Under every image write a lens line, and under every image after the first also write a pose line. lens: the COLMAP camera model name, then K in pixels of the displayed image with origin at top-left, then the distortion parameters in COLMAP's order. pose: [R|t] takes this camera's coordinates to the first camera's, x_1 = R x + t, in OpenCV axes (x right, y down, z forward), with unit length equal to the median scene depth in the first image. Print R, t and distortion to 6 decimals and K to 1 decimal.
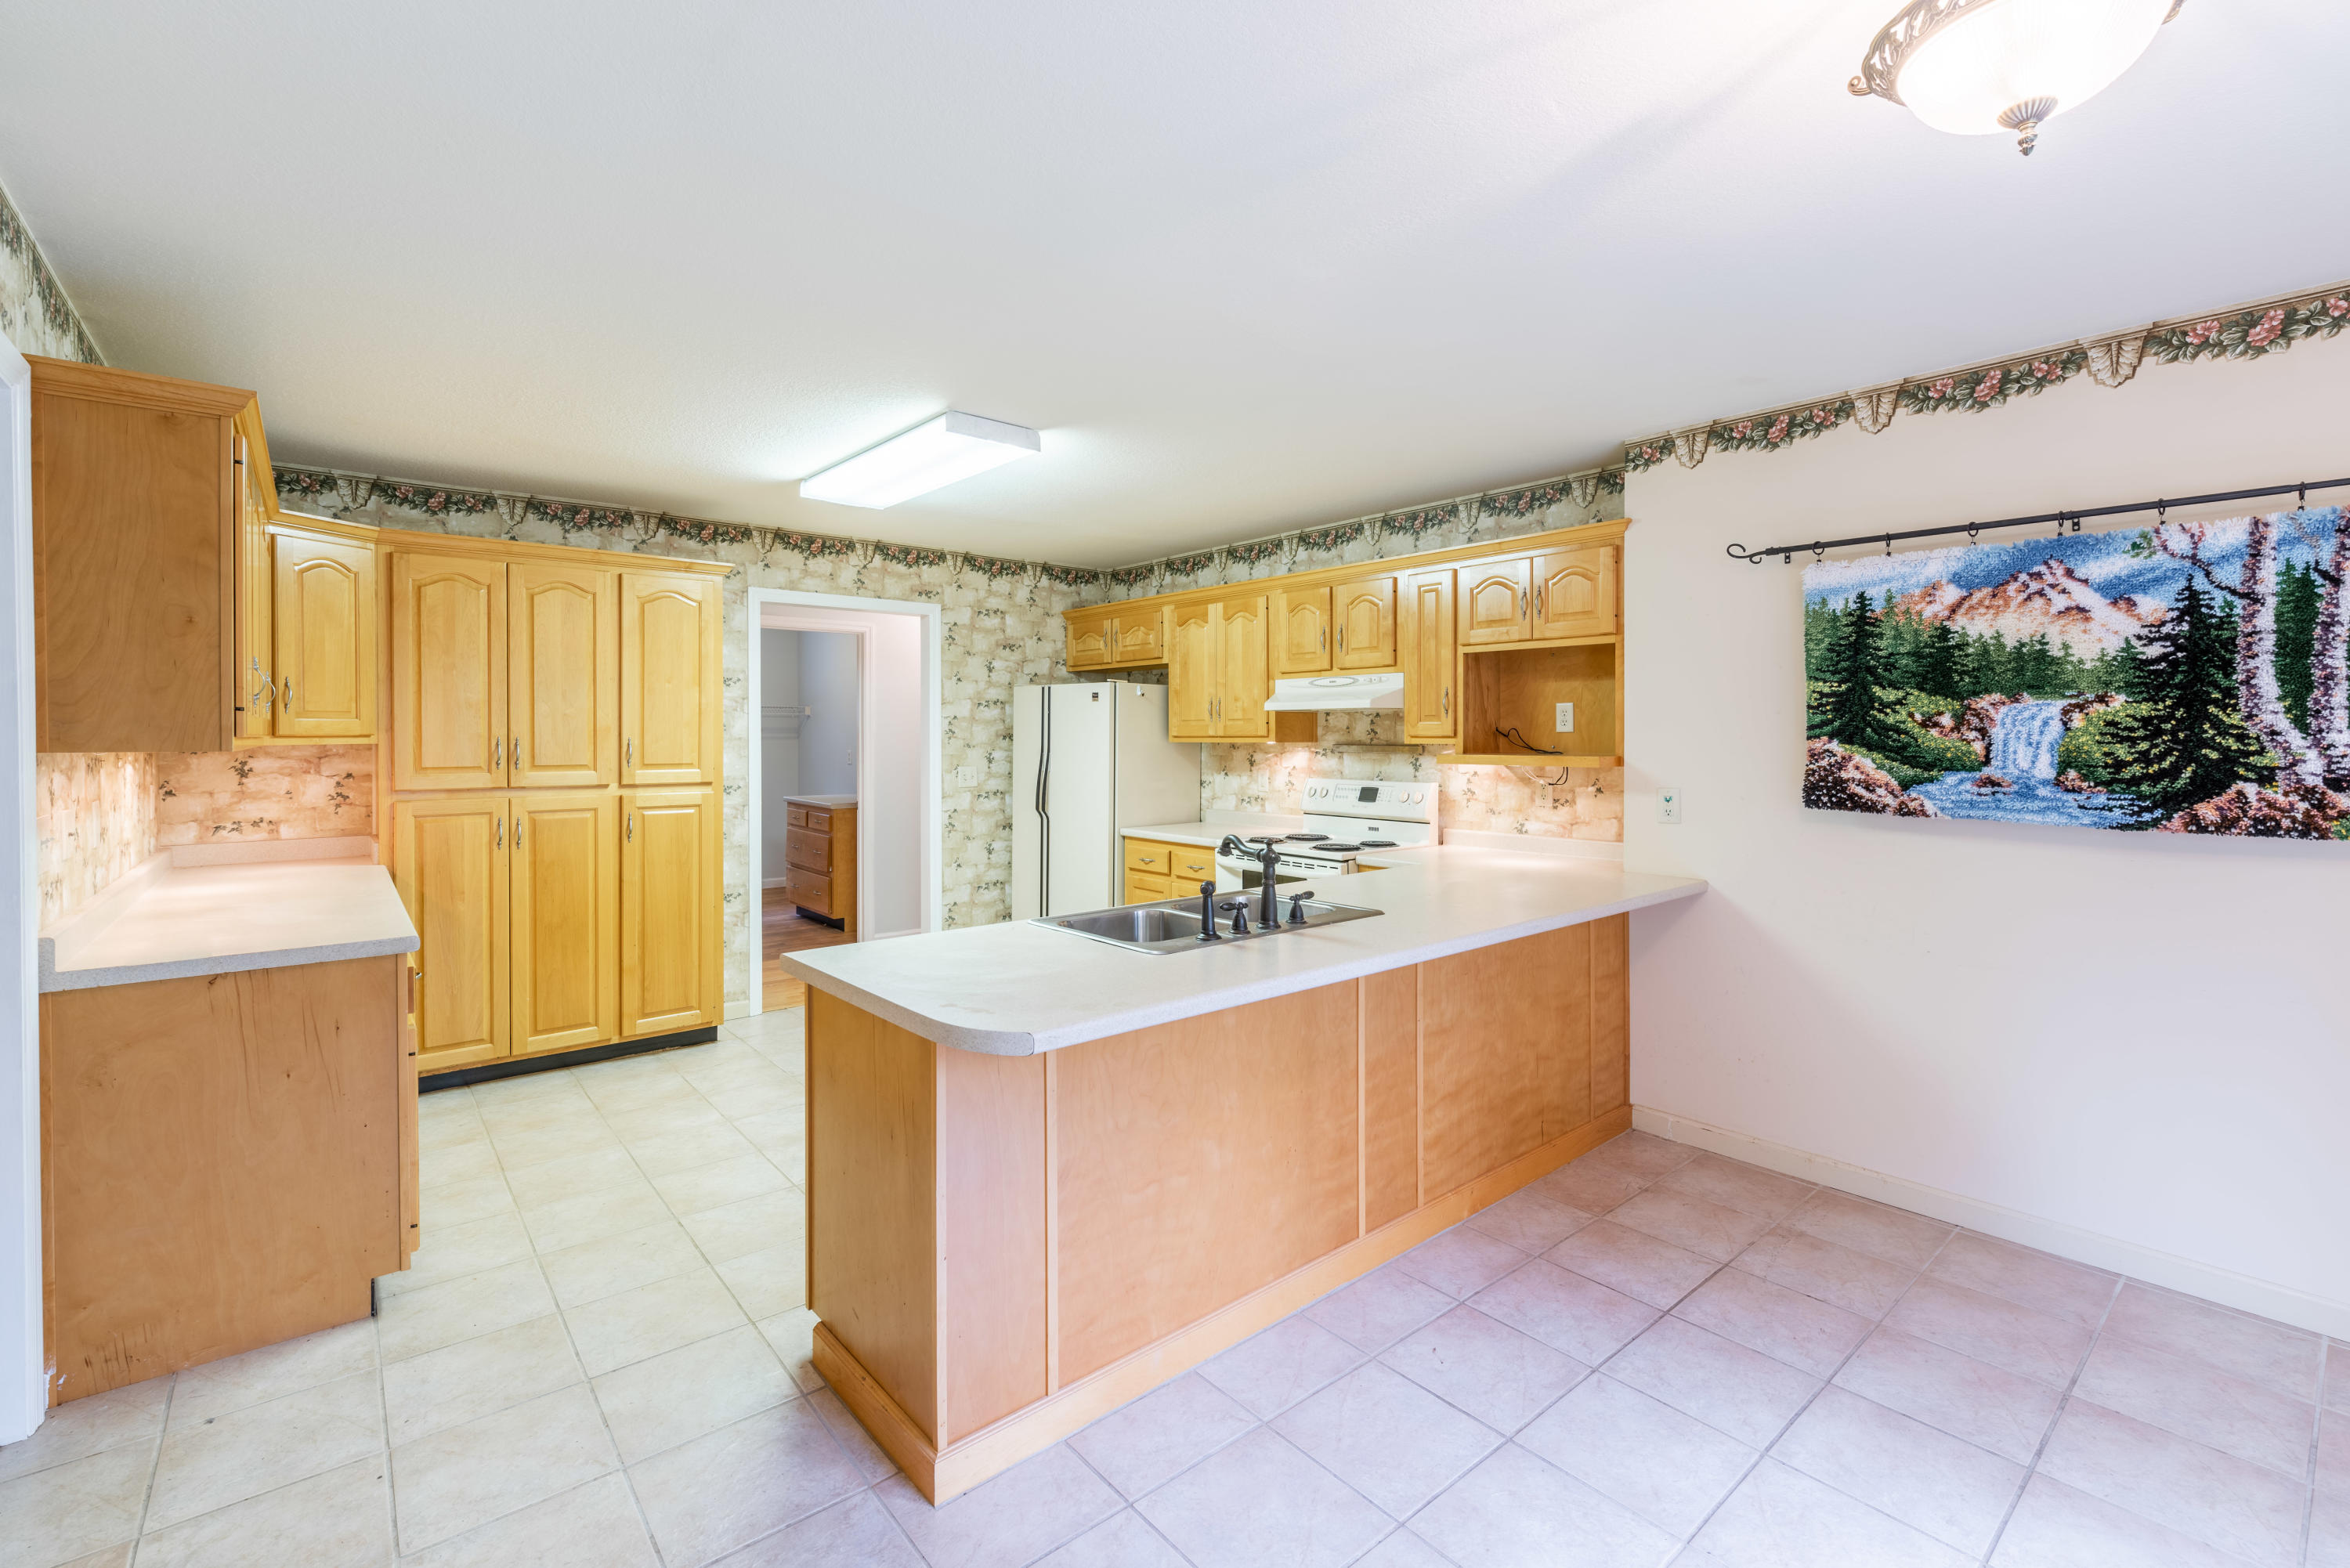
lens RADIAL K [[1016.5, 0, 1180.9], [0, 1016.5, 743.5], [0, 0, 1]] dist [-0.003741, 0.000165]
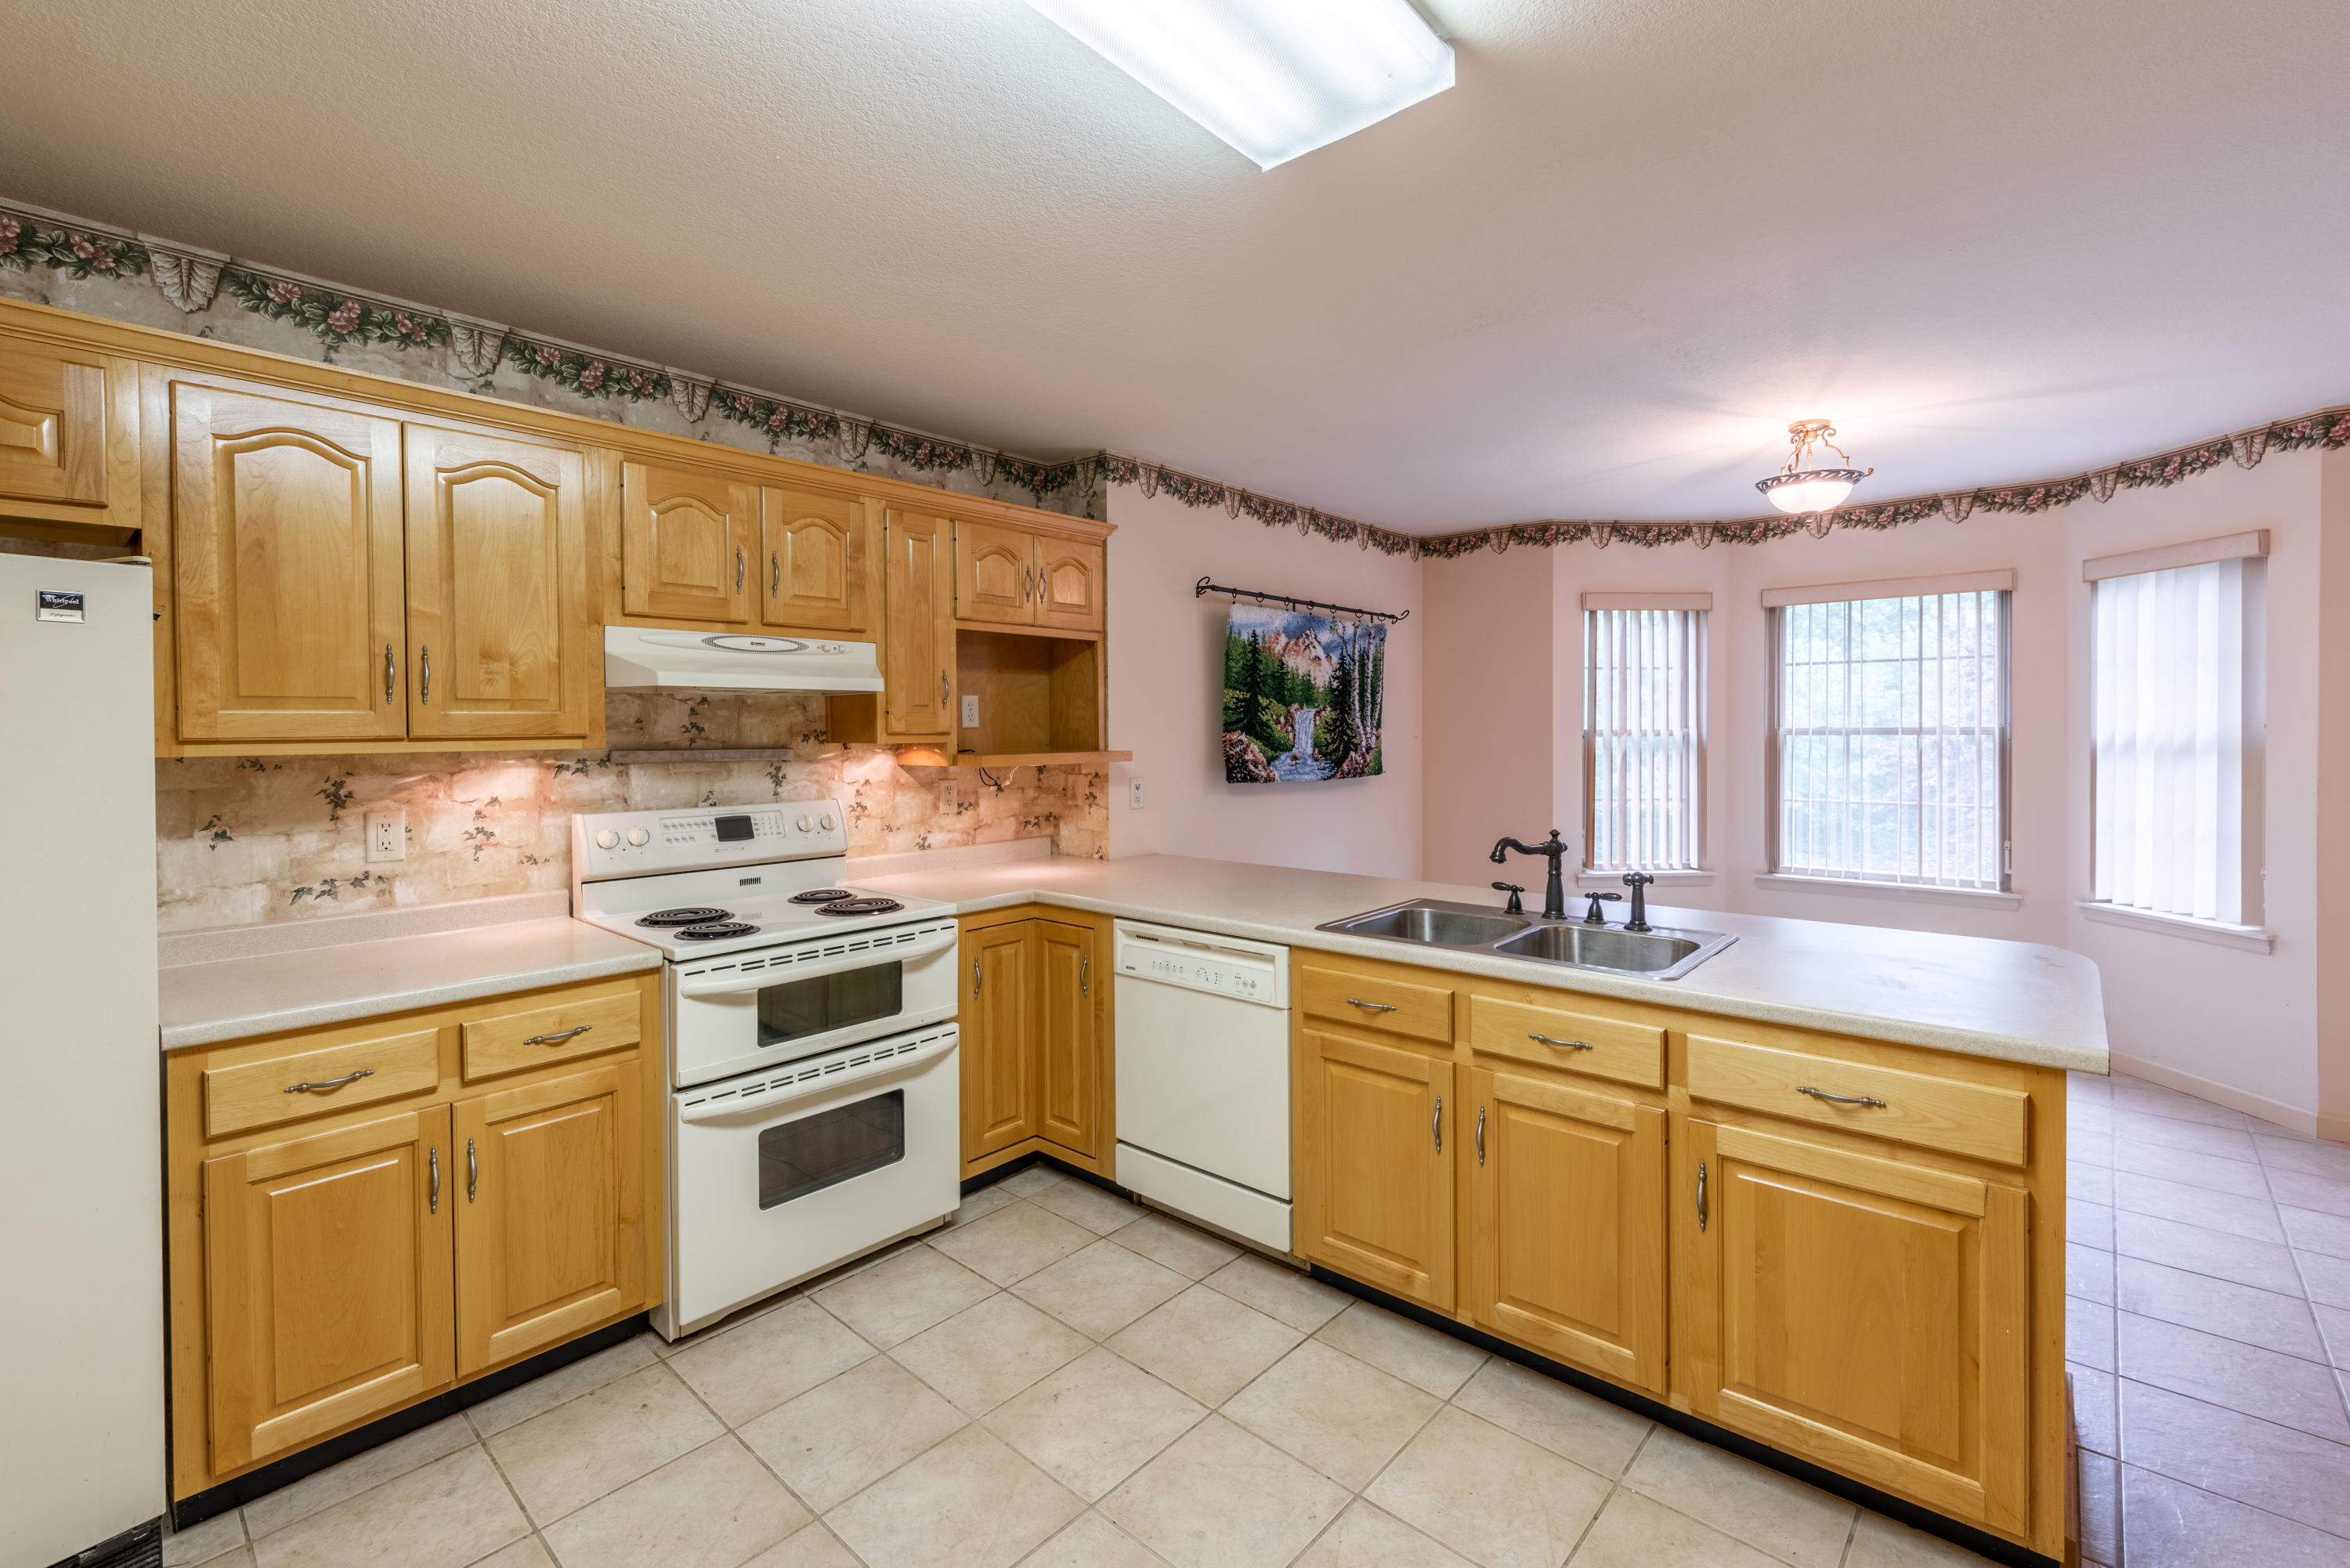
lens RADIAL K [[1018.9, 0, 1176.7], [0, 1018.9, 741.6], [0, 0, 1]] dist [0.000522, -0.000384]
pose [[-0.133953, -0.011509, 0.990921, -0.509166], [0.014767, 0.999798, 0.013608, -0.008056], [-0.990878, 0.016456, -0.133756, 0.883211]]
